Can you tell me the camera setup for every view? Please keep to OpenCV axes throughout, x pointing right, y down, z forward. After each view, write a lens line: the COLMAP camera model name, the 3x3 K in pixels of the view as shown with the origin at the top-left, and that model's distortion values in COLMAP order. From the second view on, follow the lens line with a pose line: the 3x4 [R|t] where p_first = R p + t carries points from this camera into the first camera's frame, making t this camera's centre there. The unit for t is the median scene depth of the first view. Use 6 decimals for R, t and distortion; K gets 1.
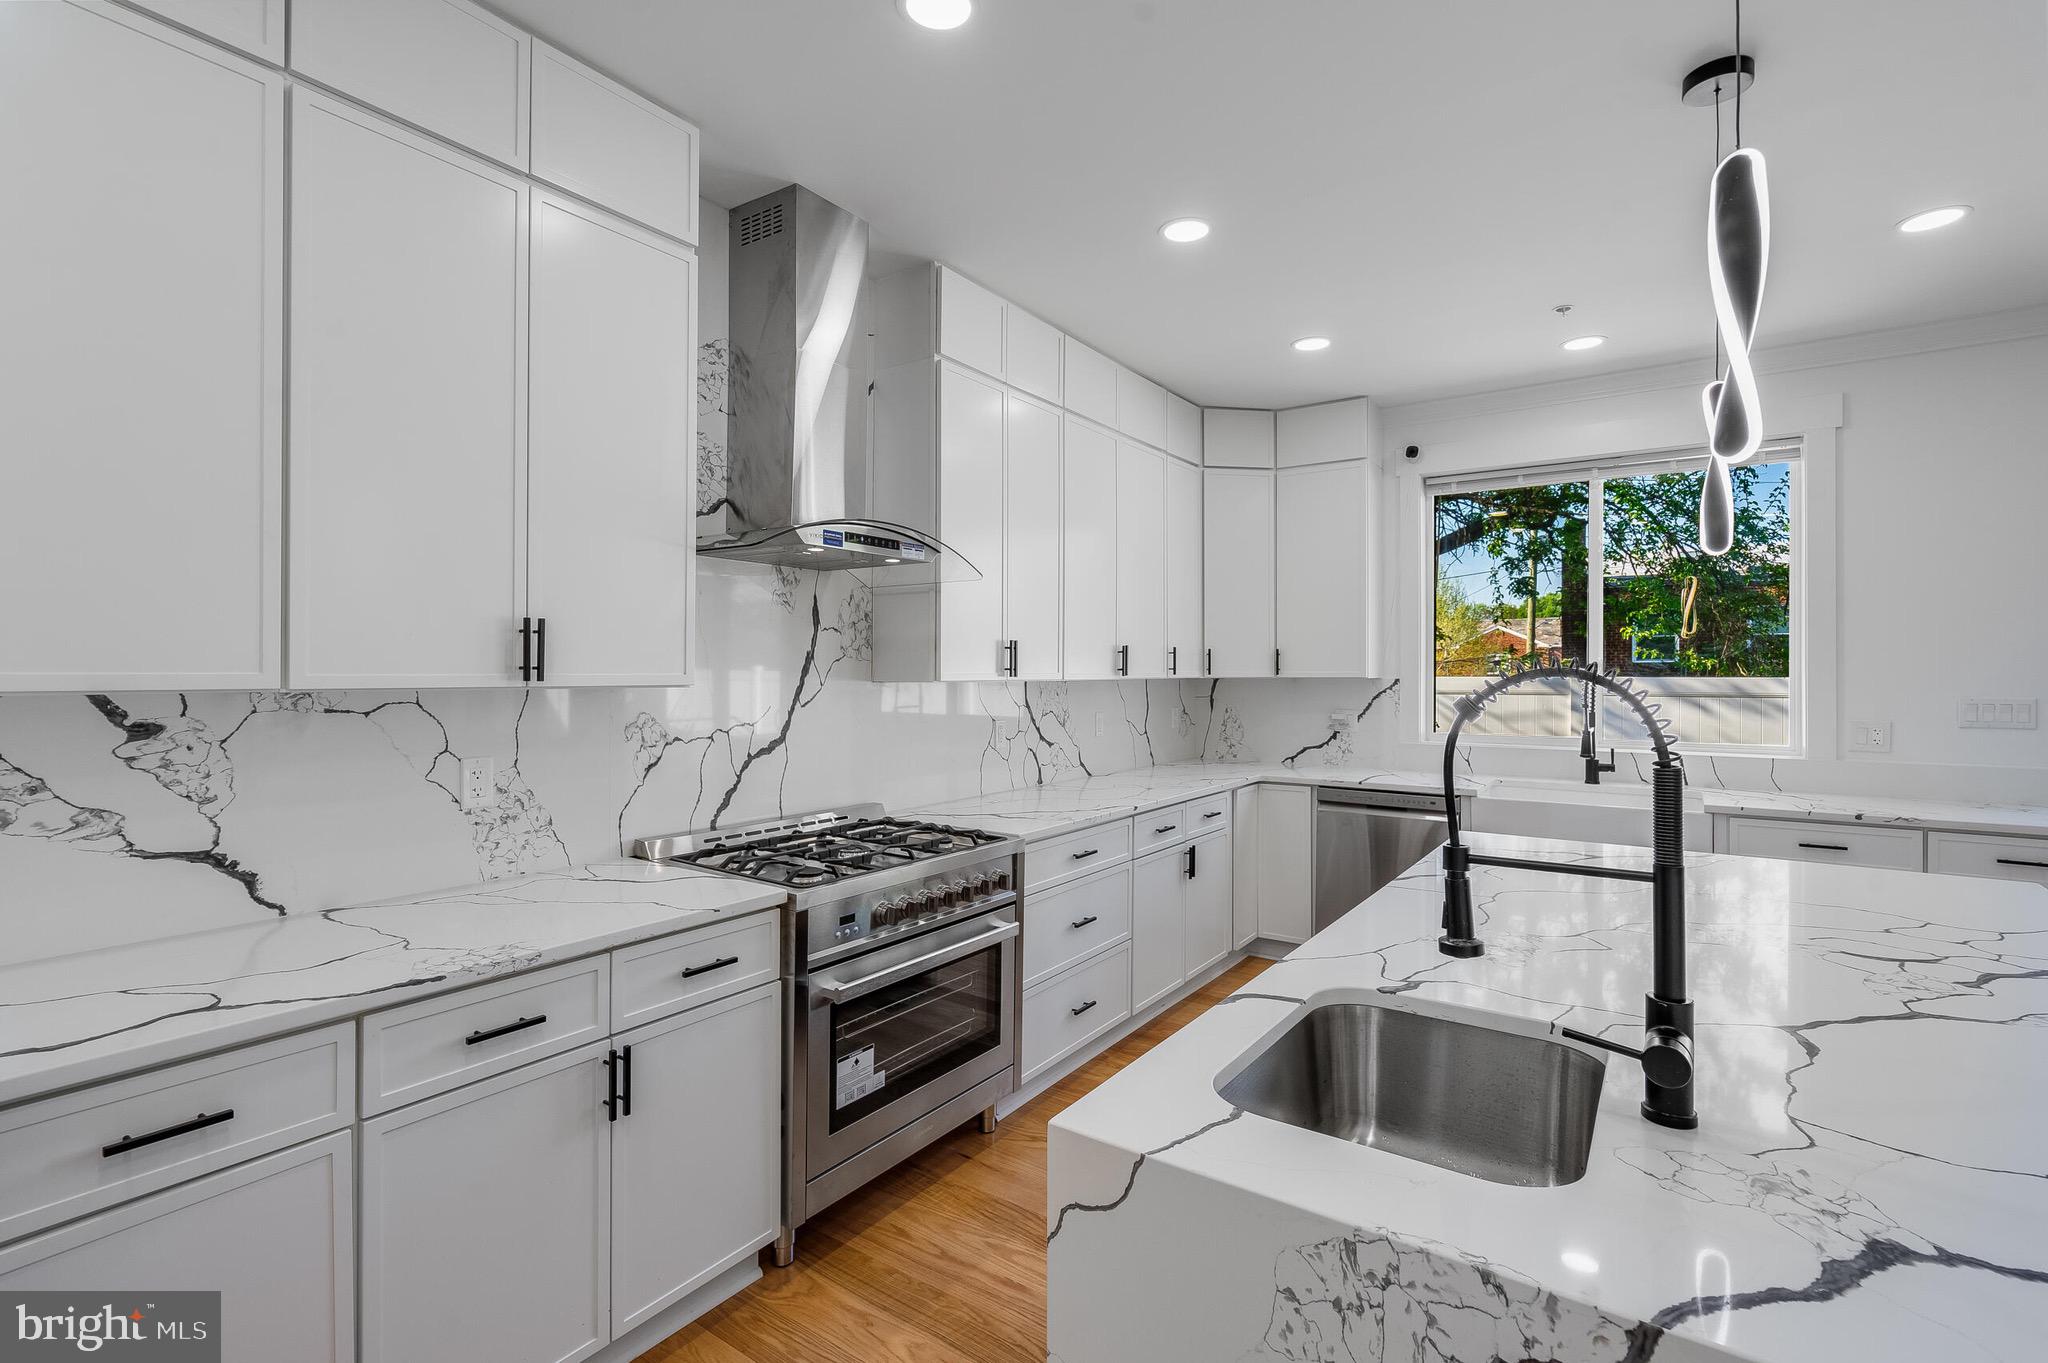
lens RADIAL K [[939.7, 0, 1018.0], [0, 939.7, 676.6], [0, 0, 1]] dist [-0.005462, 0.001608]
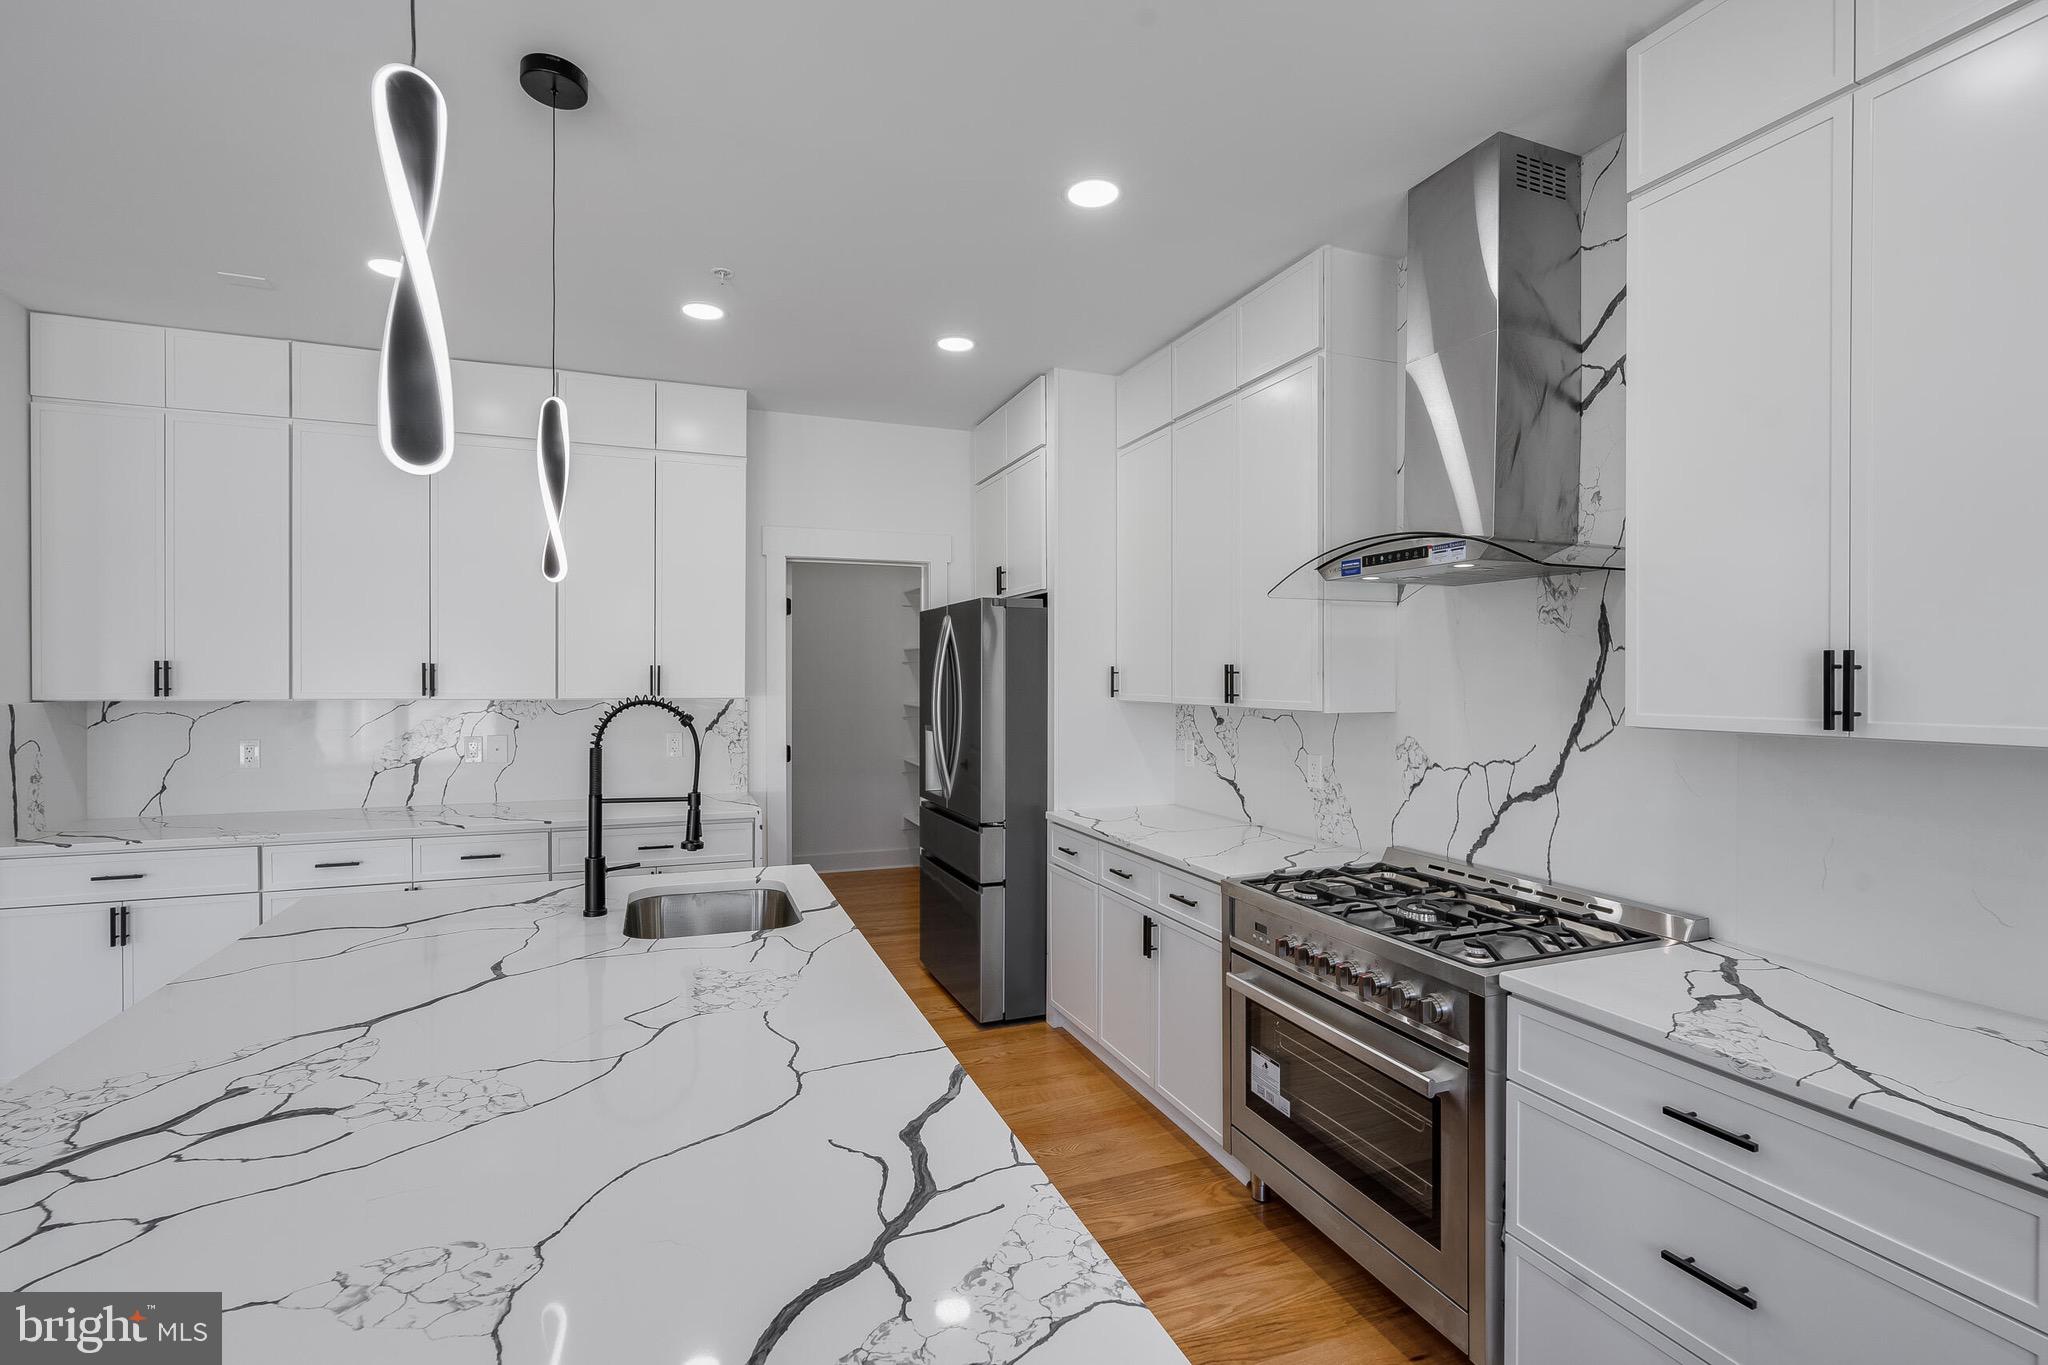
lens RADIAL K [[939.7, 0, 1020.8], [0, 939.7, 678.3], [0, 0, 1]] dist [-0.005462, 0.001608]
pose [[-0.557860, -0.001941, -0.829933, 0.794252], [-0.007582, 0.999967, 0.002758, -0.031044], [0.829900, 0.007831, -0.557857, 1.232389]]
